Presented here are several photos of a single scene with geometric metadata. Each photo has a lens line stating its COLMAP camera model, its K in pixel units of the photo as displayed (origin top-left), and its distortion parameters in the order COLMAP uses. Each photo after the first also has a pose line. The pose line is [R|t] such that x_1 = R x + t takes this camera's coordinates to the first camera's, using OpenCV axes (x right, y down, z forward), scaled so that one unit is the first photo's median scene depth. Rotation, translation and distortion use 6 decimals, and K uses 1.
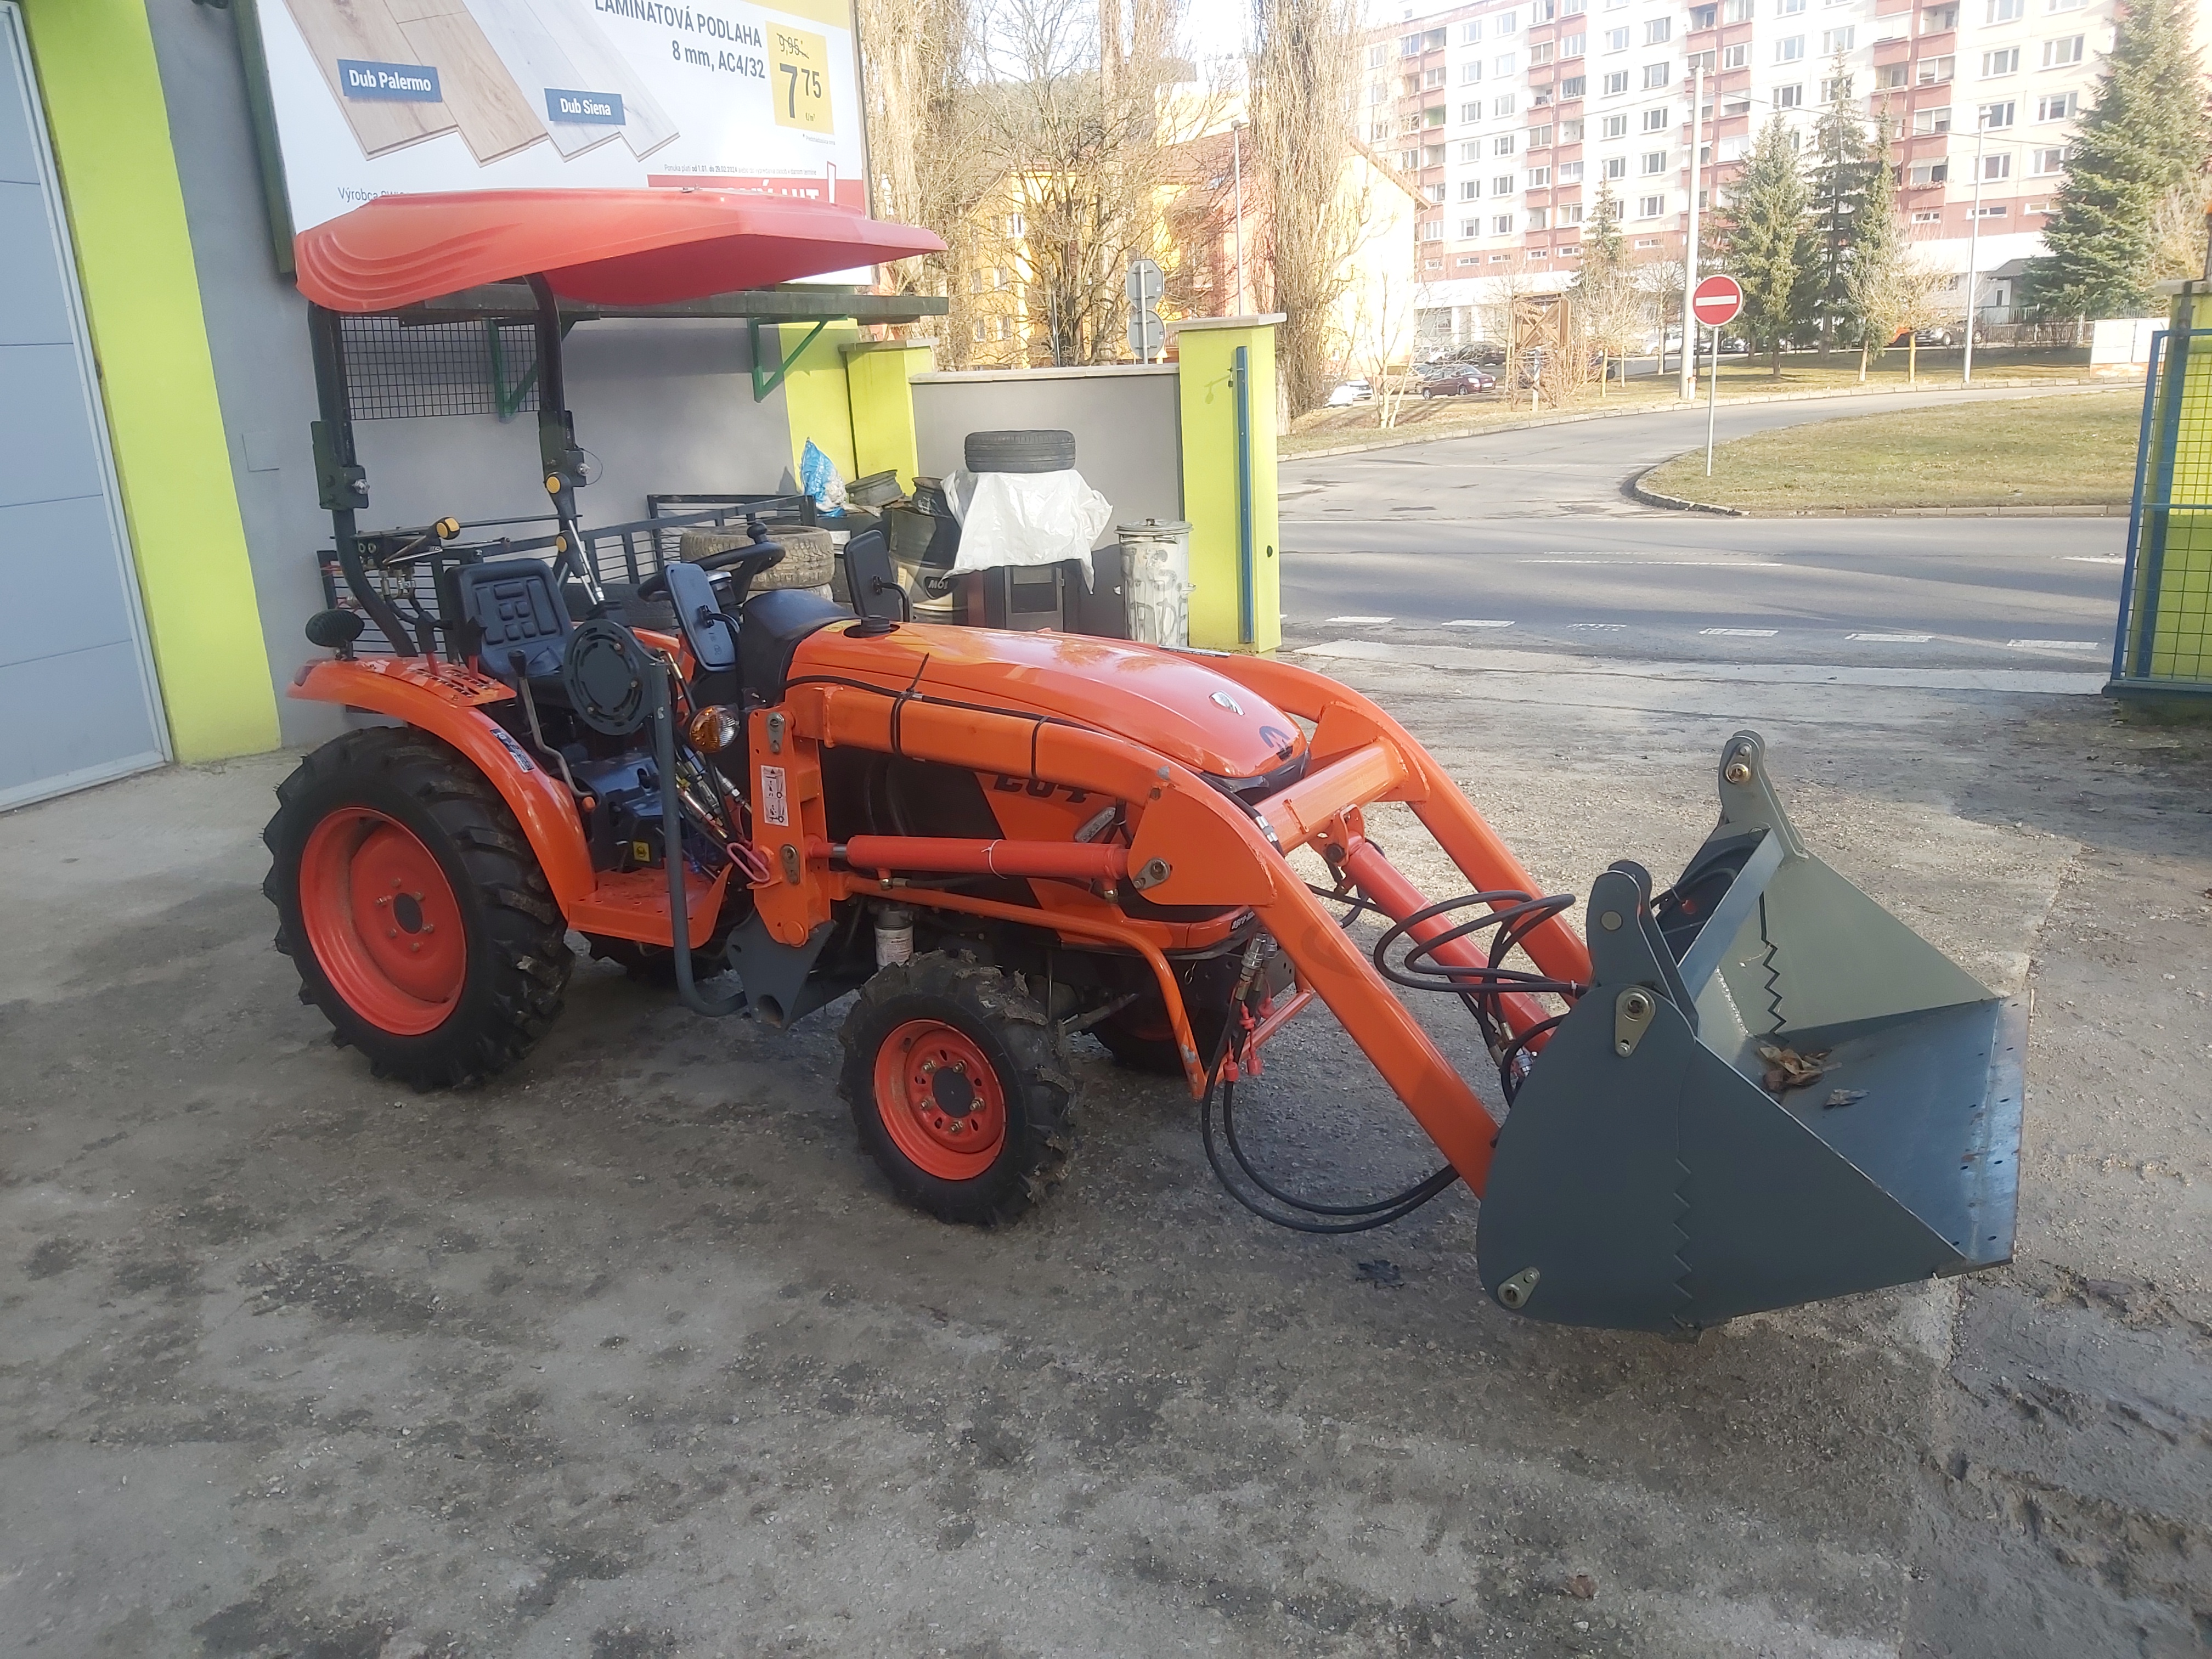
lens RADIAL K [[1730.4, 0, 1106.0], [0, 1730.4, 829.5], [0, 0, 1]] dist [0.132738, -0.256281]
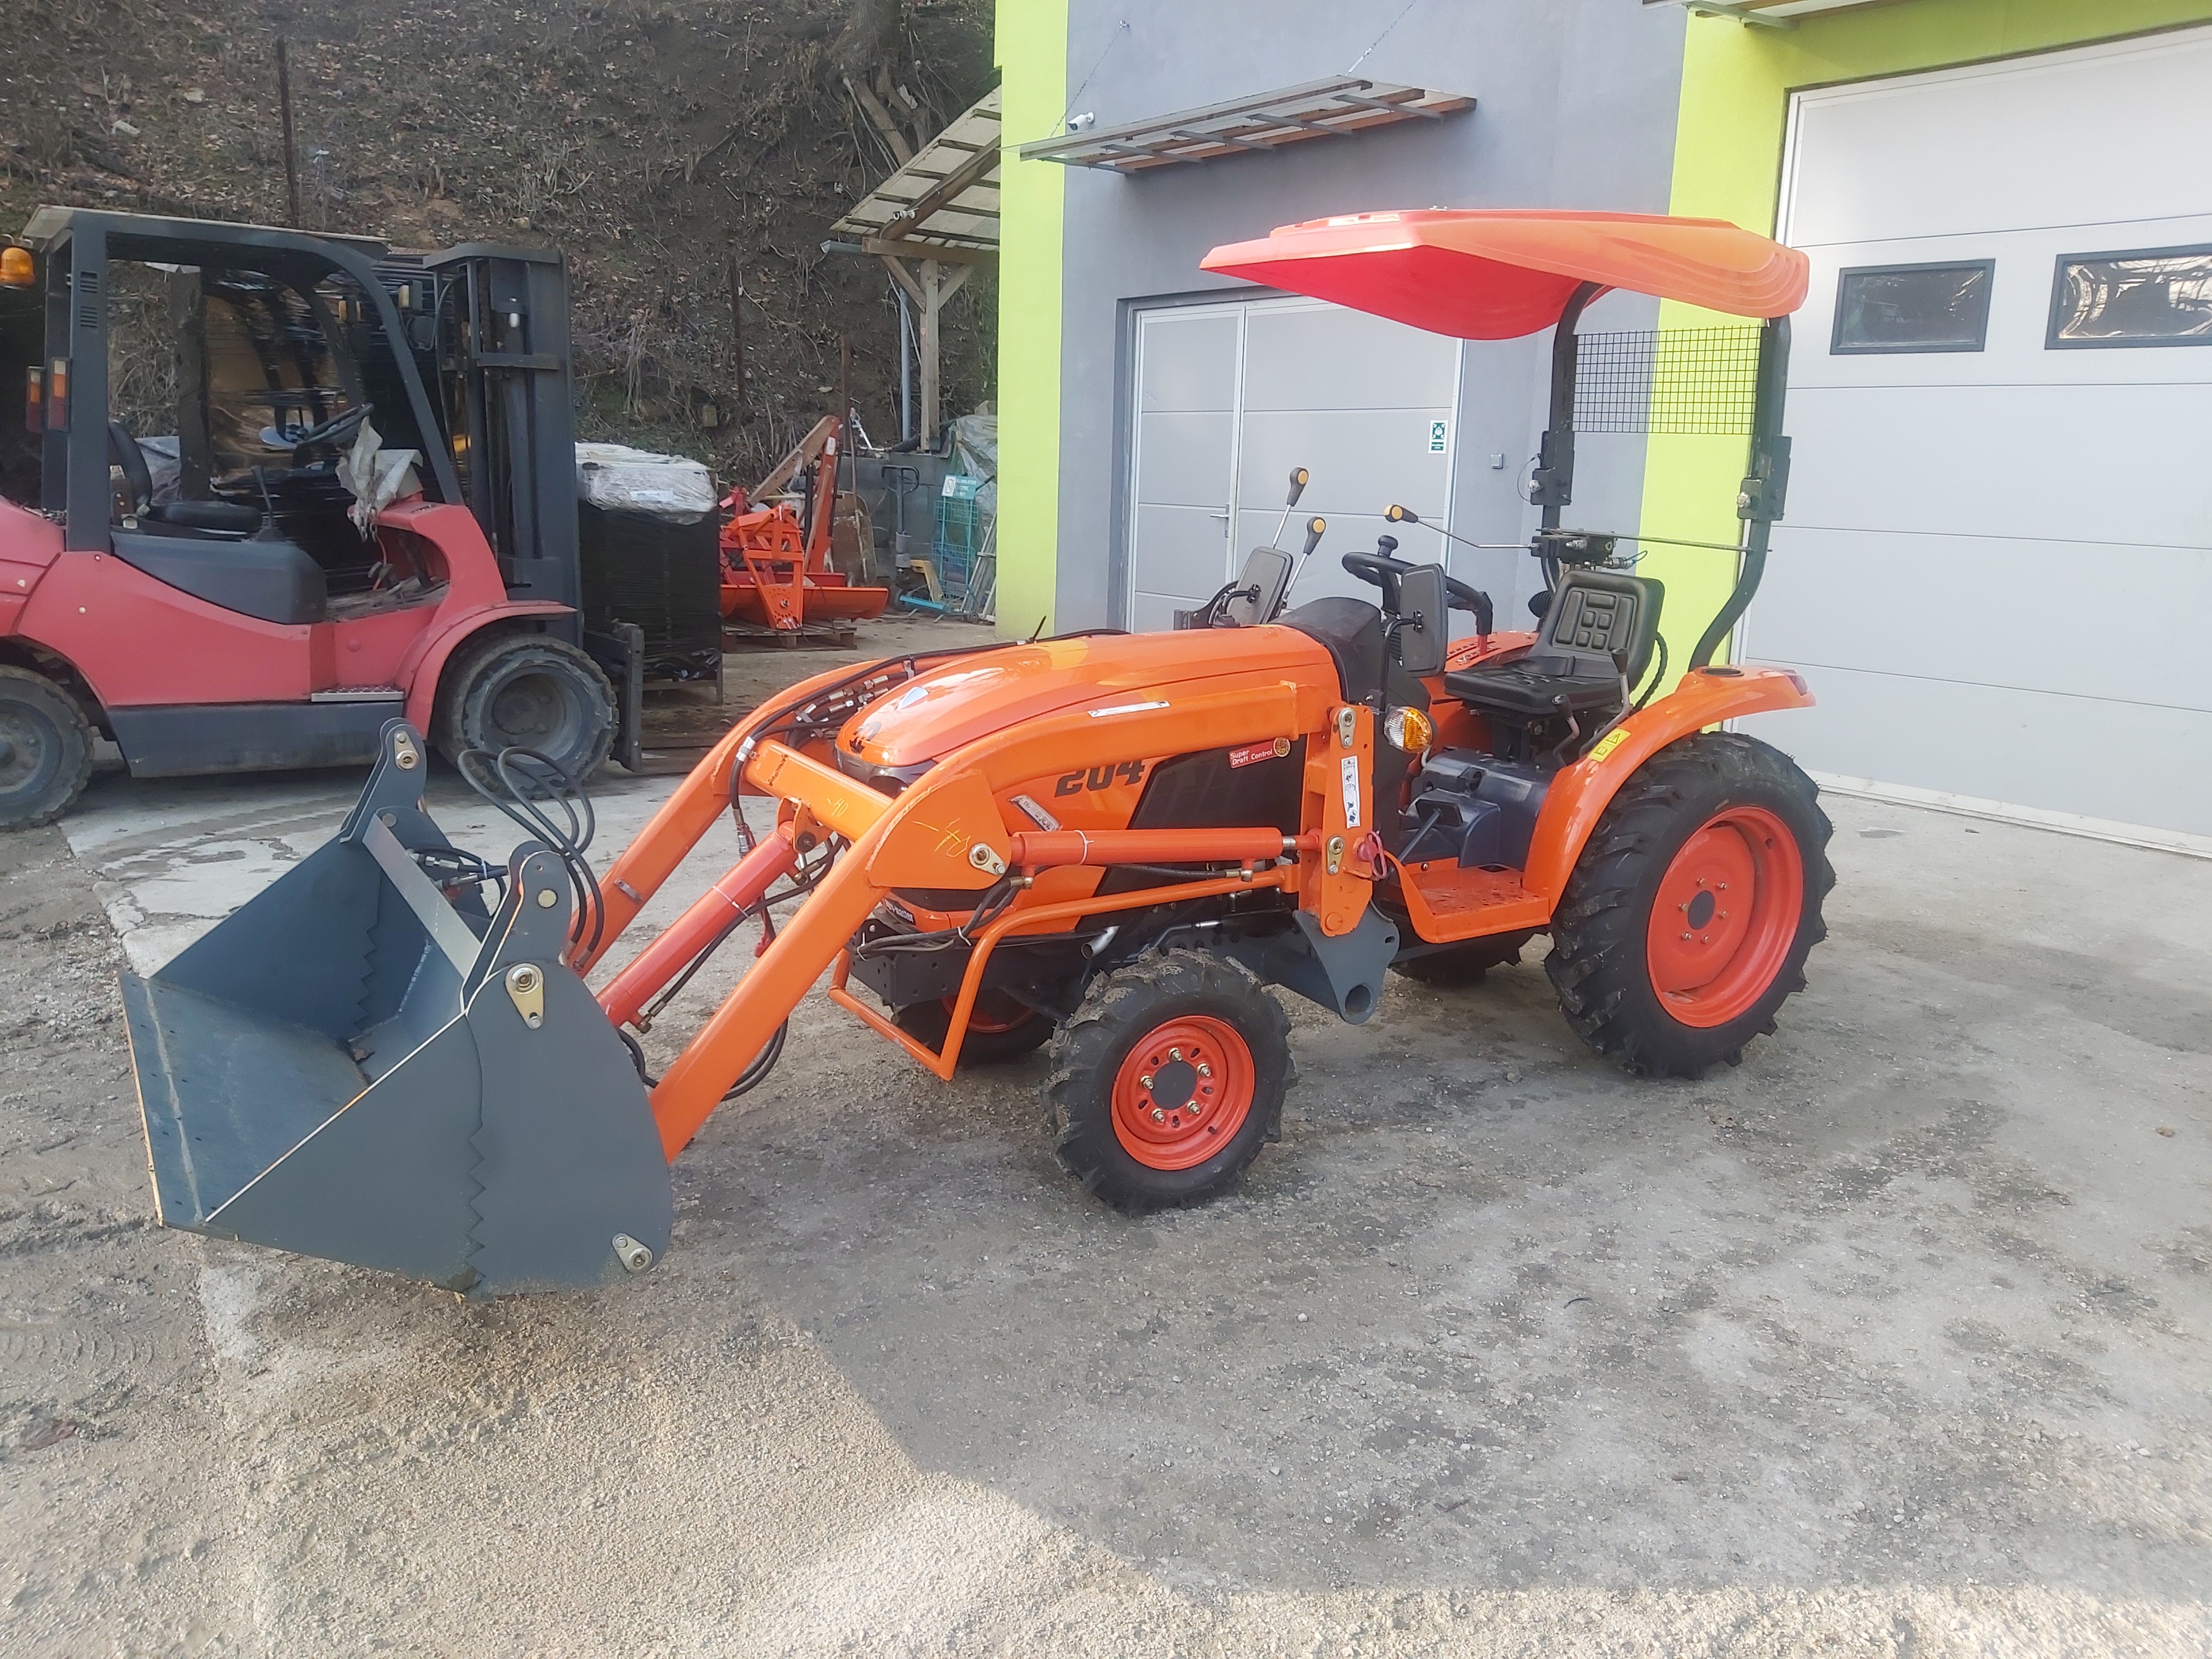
lens RADIAL K [[1730.4, 0, 1106.0], [0, 1730.4, 829.5], [0, 0, 1]] dist [0.132738, -0.256281]
pose [[-0.515226, 0.202896, -0.832692, 1.083384], [-0.234184, 0.901273, 0.364507, -0.494103], [0.824439, 0.382806, -0.416845, 1.887777]]
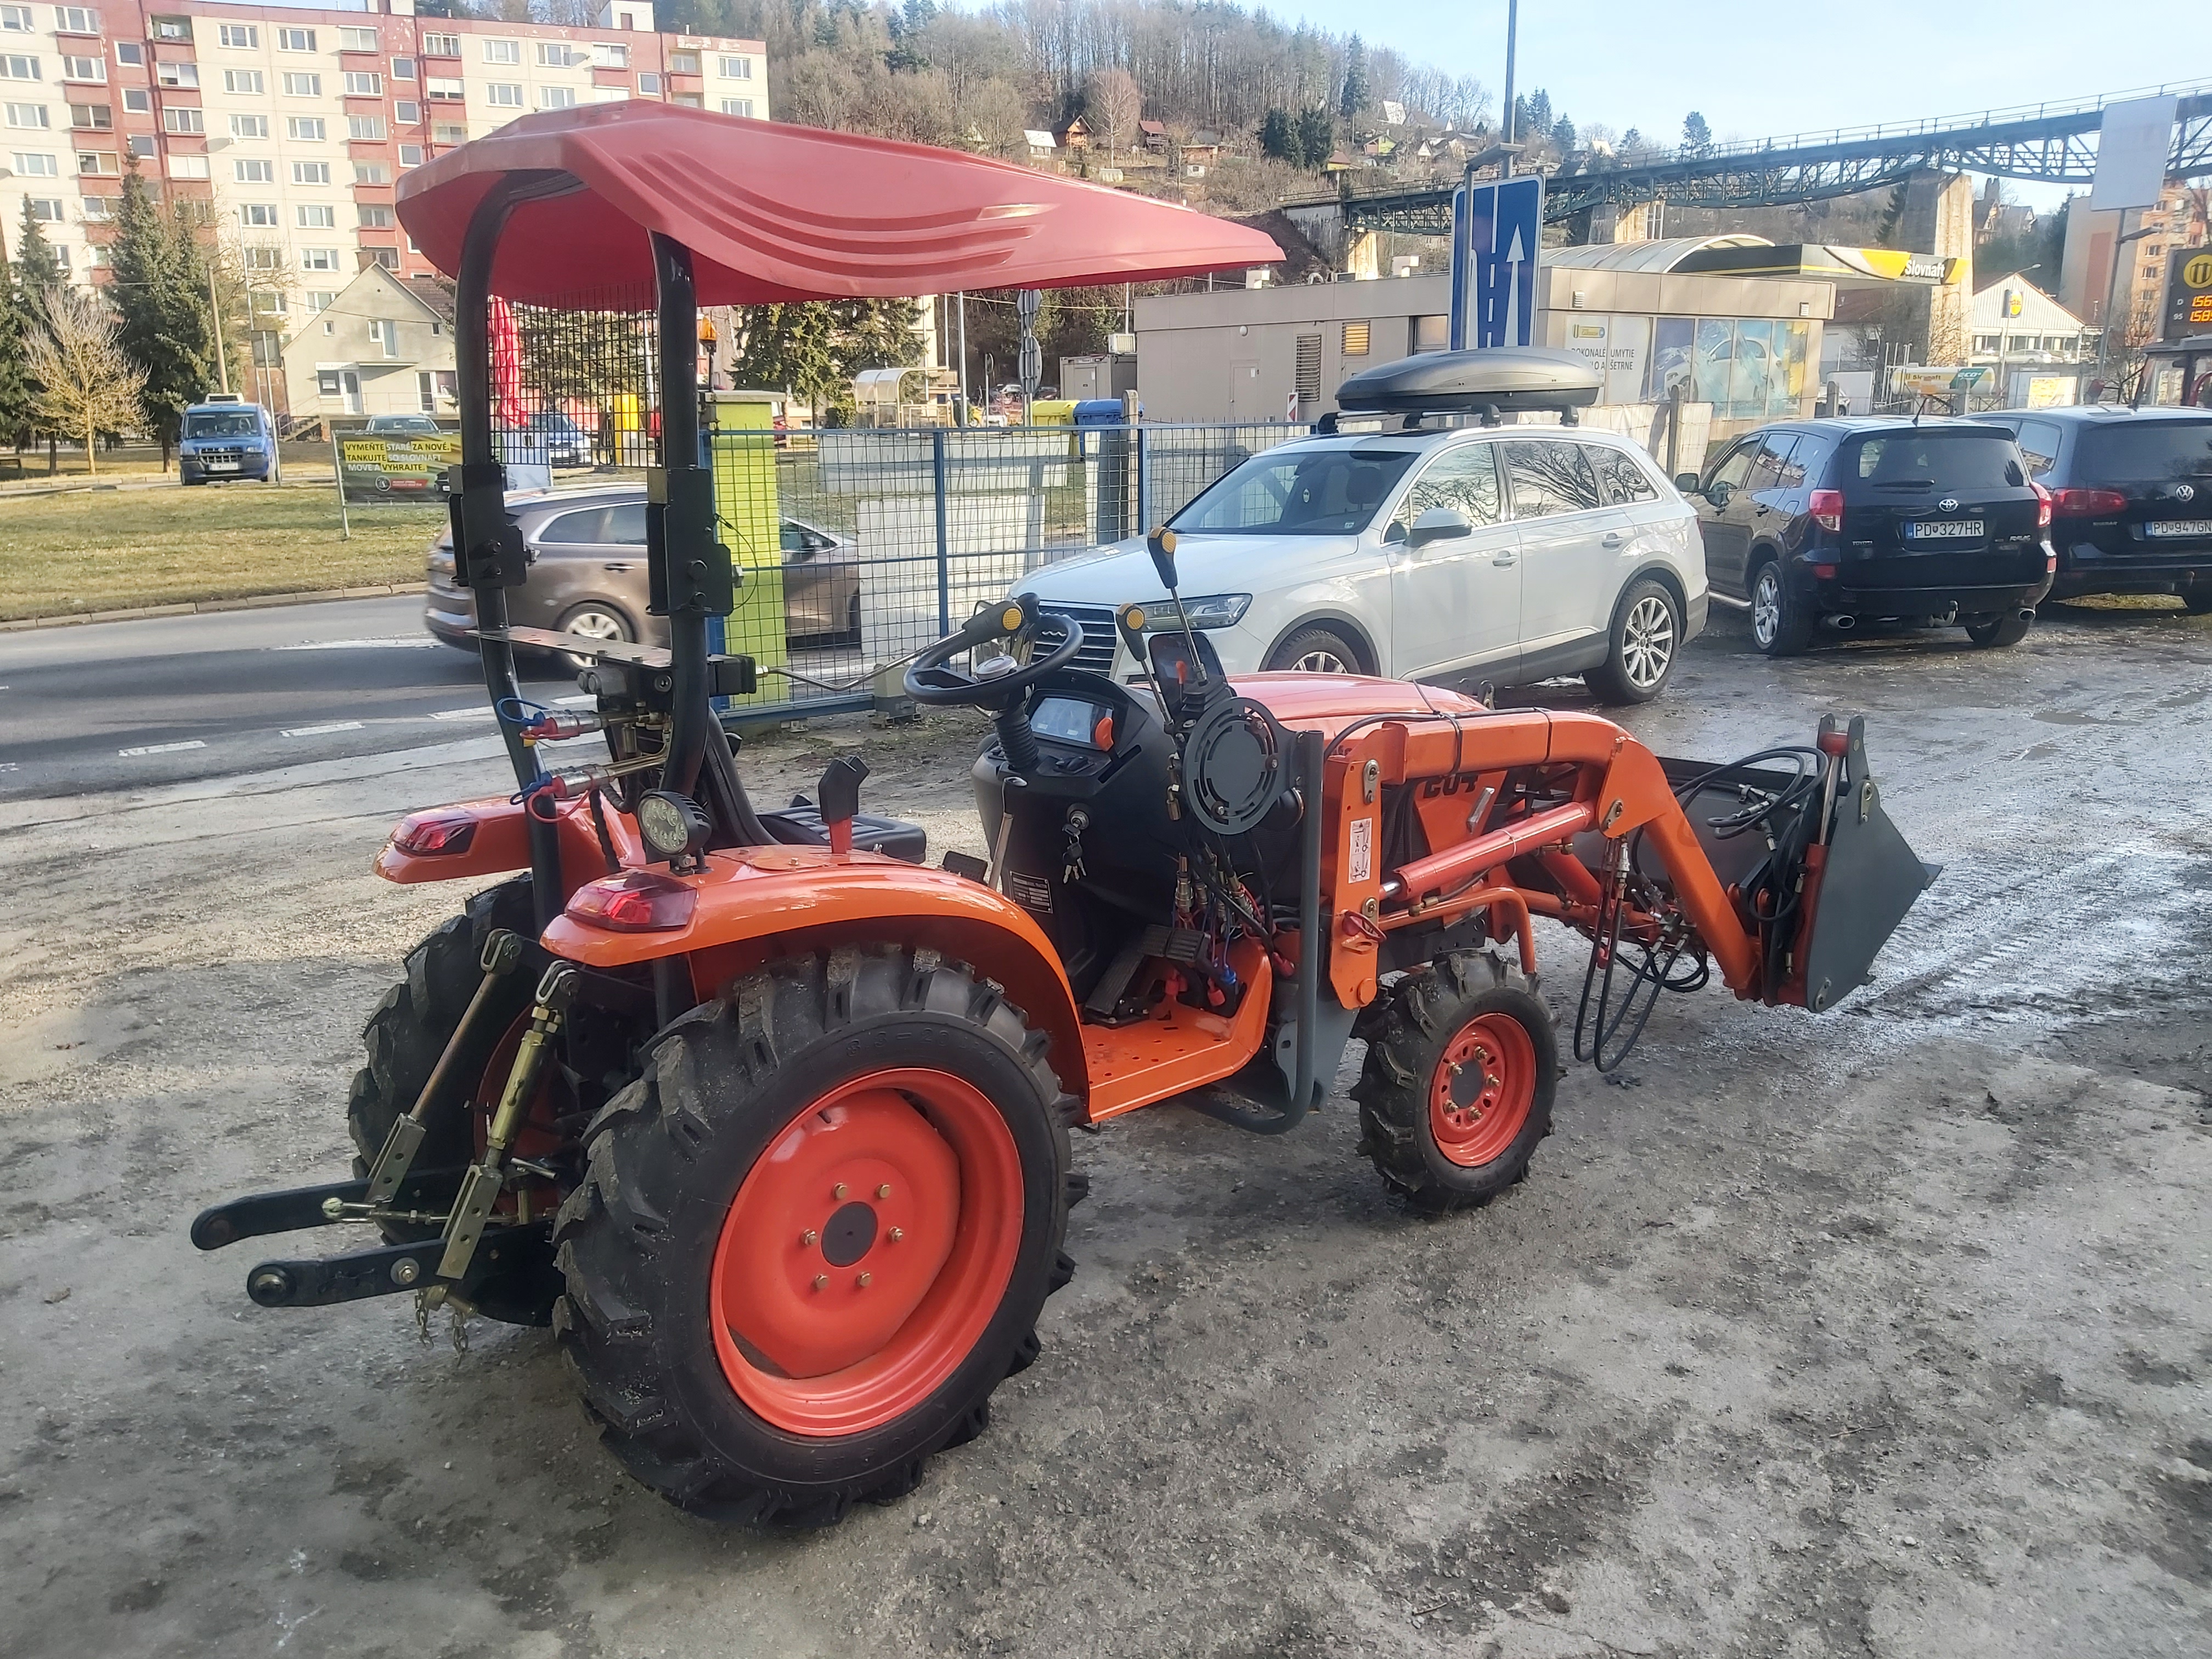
lens RADIAL K [[1730.4, 0, 1106.0], [0, 1730.4, 829.5], [0, 0, 1]] dist [0.132738, -0.256281]
pose [[0.324158, -0.192159, 0.926281, -1.334346], [0.252794, 0.961141, 0.110923, -0.201578], [-0.911601, 0.198201, 0.360138, 0.951885]]
